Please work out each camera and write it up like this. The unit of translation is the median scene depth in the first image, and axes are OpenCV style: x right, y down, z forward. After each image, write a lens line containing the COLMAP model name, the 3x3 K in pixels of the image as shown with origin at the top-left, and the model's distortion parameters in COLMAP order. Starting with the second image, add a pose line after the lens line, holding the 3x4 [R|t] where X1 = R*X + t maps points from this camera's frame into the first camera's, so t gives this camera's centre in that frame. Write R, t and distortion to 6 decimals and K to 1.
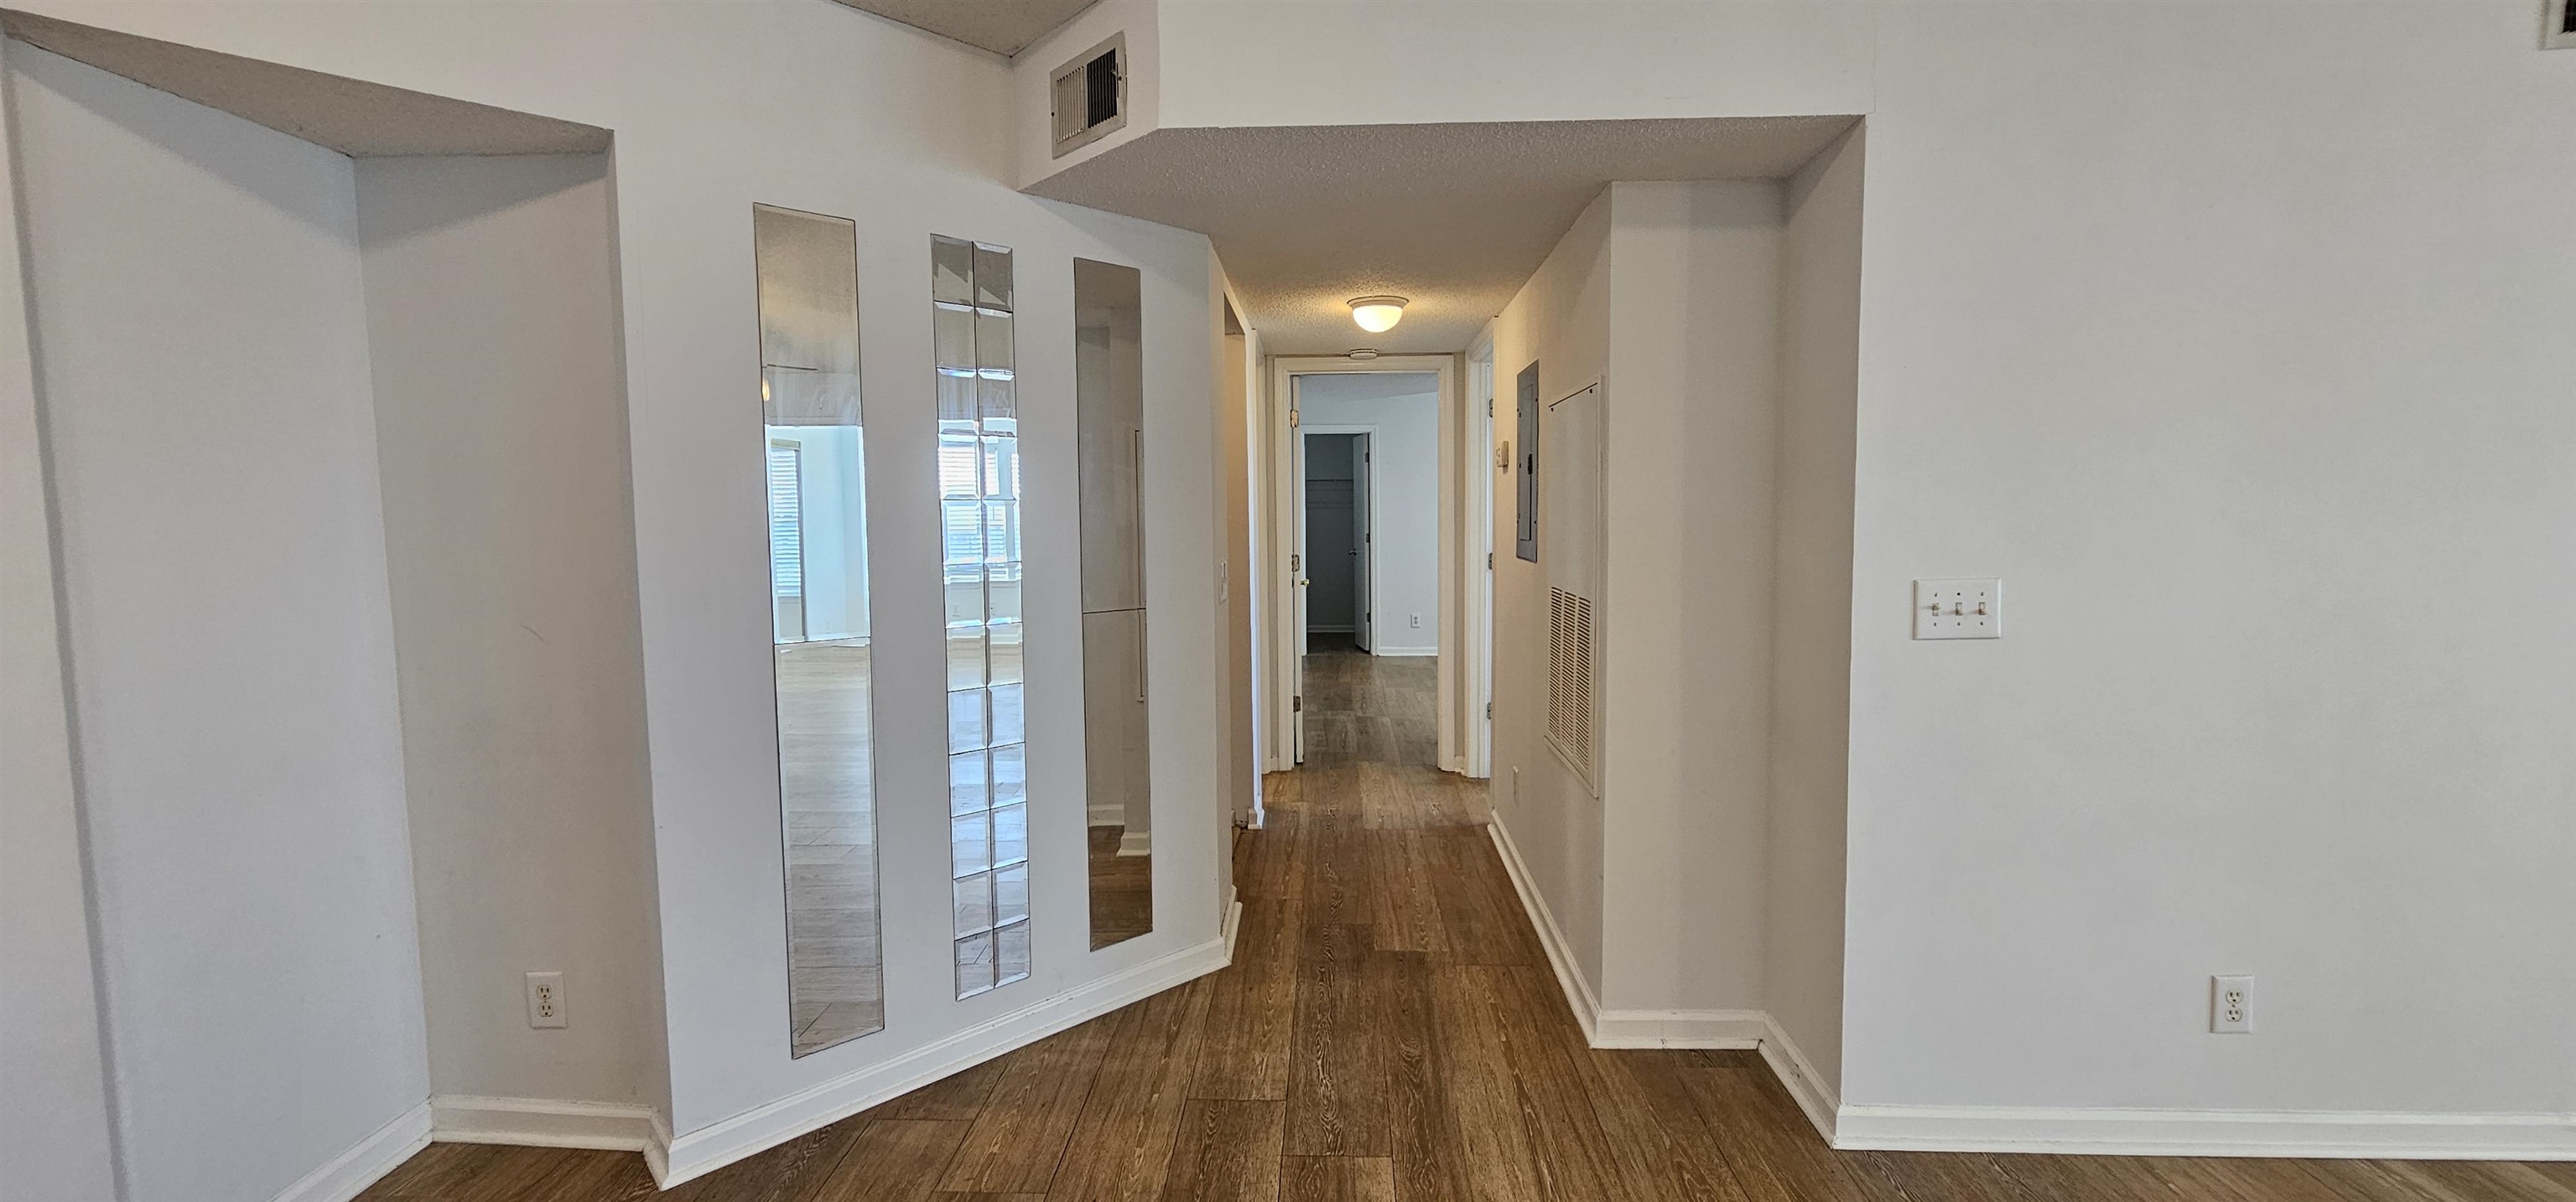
lens RADIAL K [[1053.6, 0, 1287.4], [0, 1053.6, 598.4], [0, 0, 1]] dist [-0.002249, 0.001117]
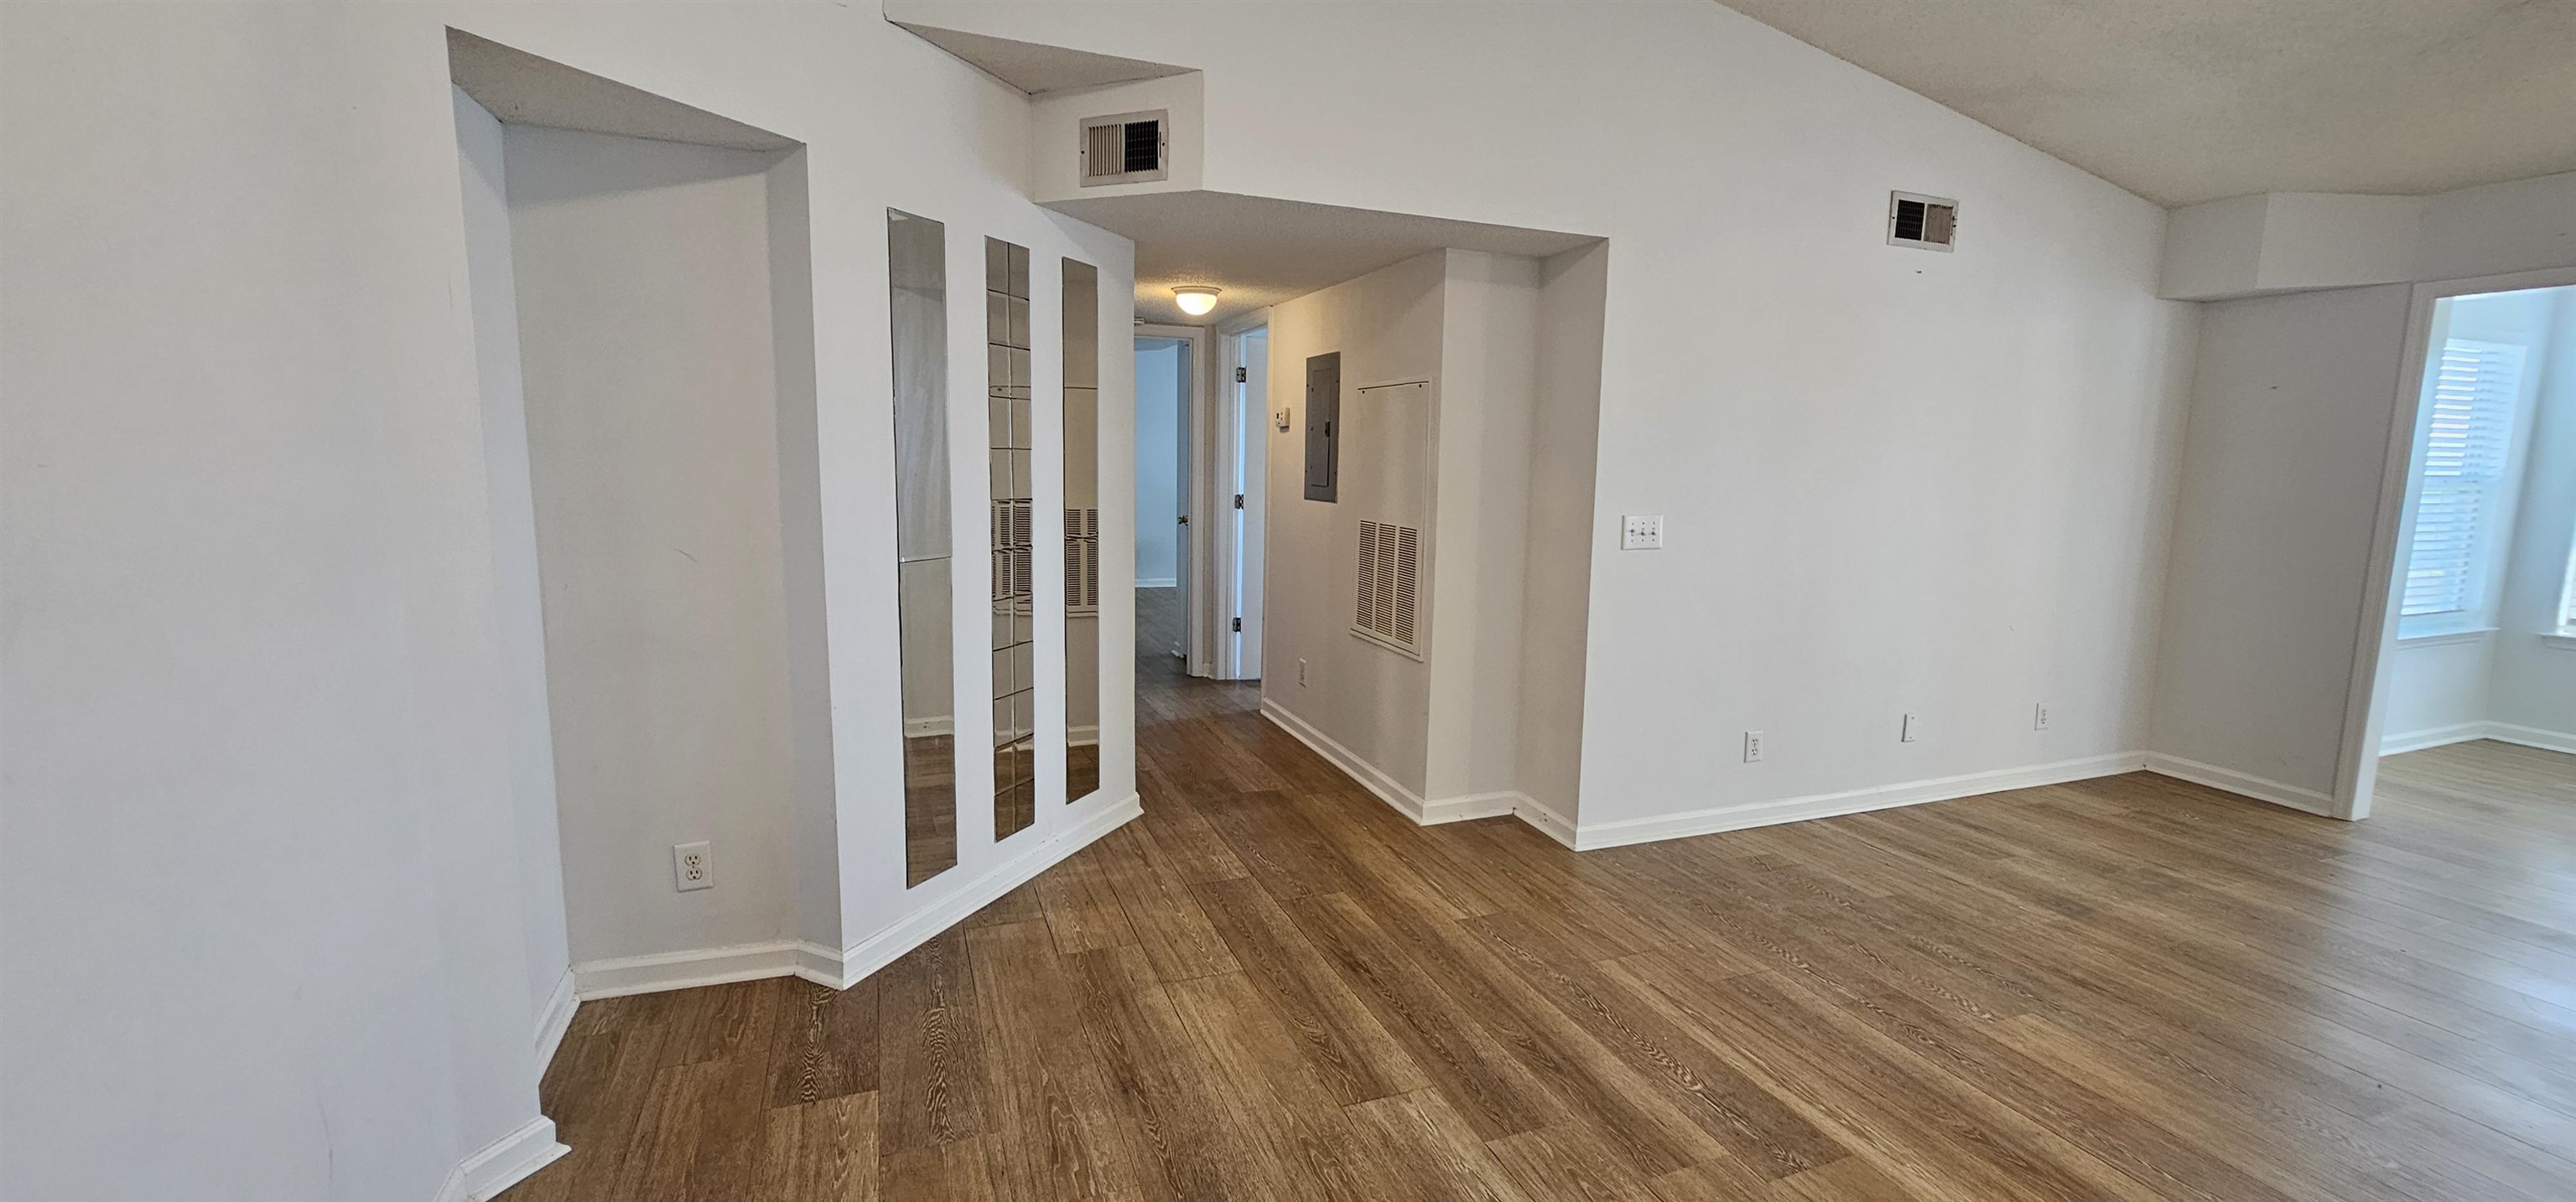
lens RADIAL K [[1053.6, 0, 1293.8], [0, 1053.6, 602.6], [0, 0, 1]] dist [-0.002249, 0.001117]
pose [[0.915596, -0.028619, 0.401079, -0.501002], [0.004445, 0.998123, 0.061073, 0.014928], [-0.402074, -0.054136, 0.914005, -0.306390]]
